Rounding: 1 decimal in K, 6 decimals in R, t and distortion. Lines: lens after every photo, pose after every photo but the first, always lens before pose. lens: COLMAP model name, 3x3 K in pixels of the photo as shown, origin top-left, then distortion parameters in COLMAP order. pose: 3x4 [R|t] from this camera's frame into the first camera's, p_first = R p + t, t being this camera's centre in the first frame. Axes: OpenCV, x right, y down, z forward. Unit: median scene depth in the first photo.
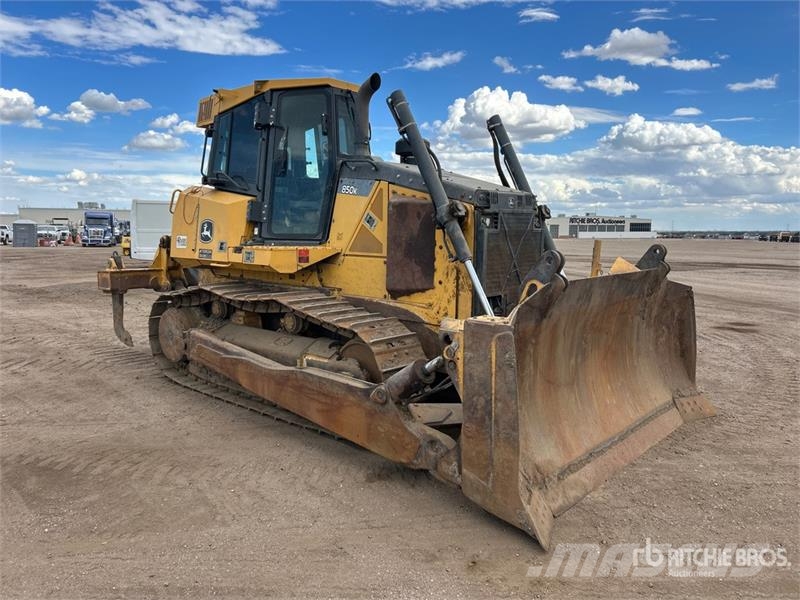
lens RADIAL K [[600.7, 0, 399.7], [0, 600.7, 295.4], [0, 0, 1]] dist [0.085742, -0.082358]
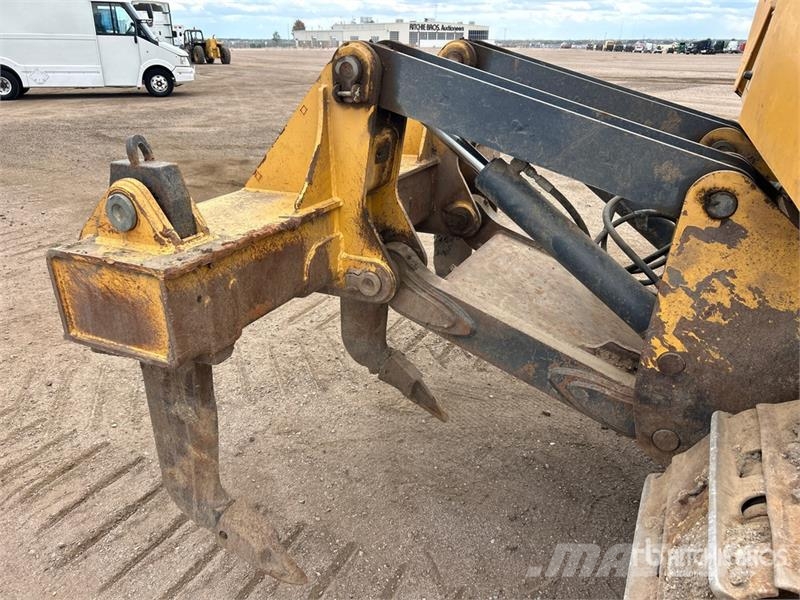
lens RADIAL K [[605.9, 0, 397.0], [0, 605.9, 294.2], [0, 0, 1]] dist [0.050198, -0.058543]
pose [[0.963073, -0.101078, 0.249546, -0.679000], [0.025319, 0.956748, 0.289814, -0.120343], [-0.268047, -0.272794, 0.923977, 1.220390]]
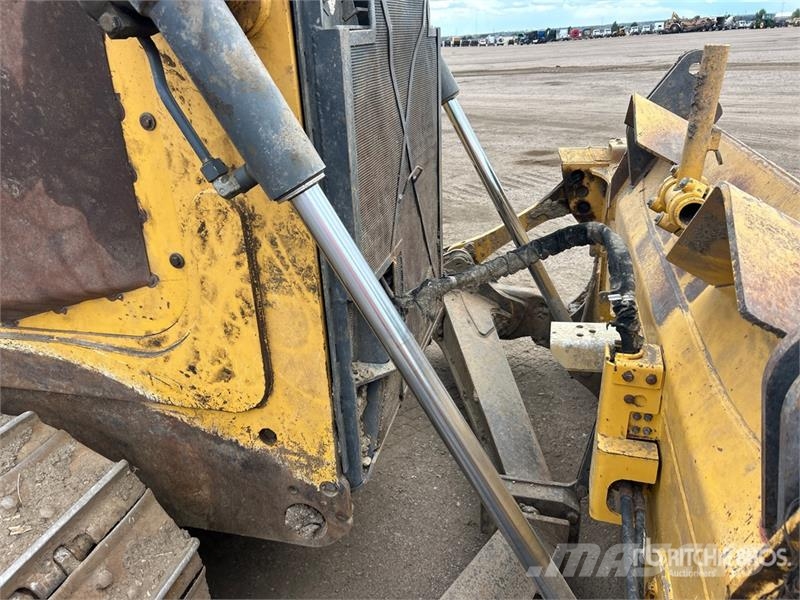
lens RADIAL K [[605.9, 0, 397.0], [0, 605.9, 294.2], [0, 0, 1]] dist [0.050198, -0.058543]
pose [[0.886708, -0.229799, 0.401175, 0.041582], [0.112640, 0.948956, 0.294611, -0.072717], [-0.448398, -0.216046, 0.867331, 0.703831]]
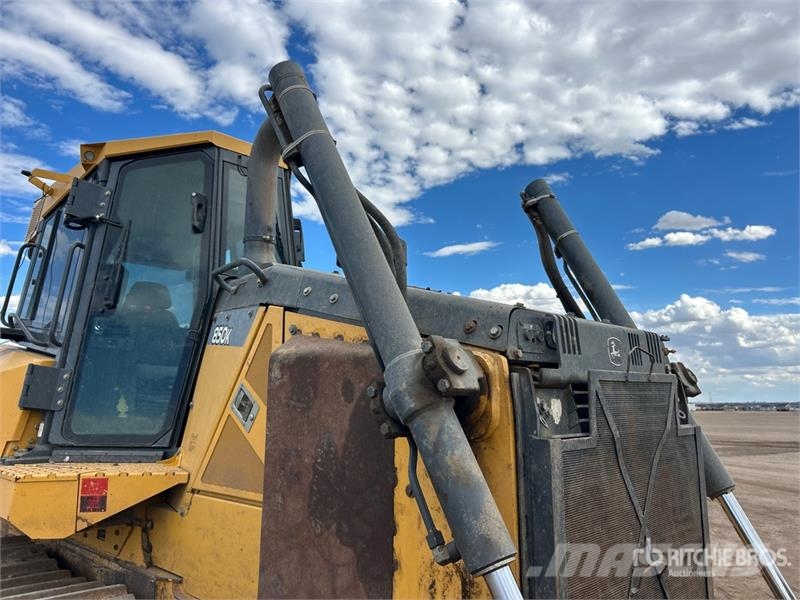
lens RADIAL K [[605.9, 0, 397.0], [0, 605.9, 294.2], [0, 0, 1]] dist [0.050198, -0.058543]
pose [[0.998870, -0.019906, -0.043153, 0.074421], [0.006895, 0.959147, -0.282823, -0.085599], [0.047020, 0.282206, 0.958201, 0.637678]]
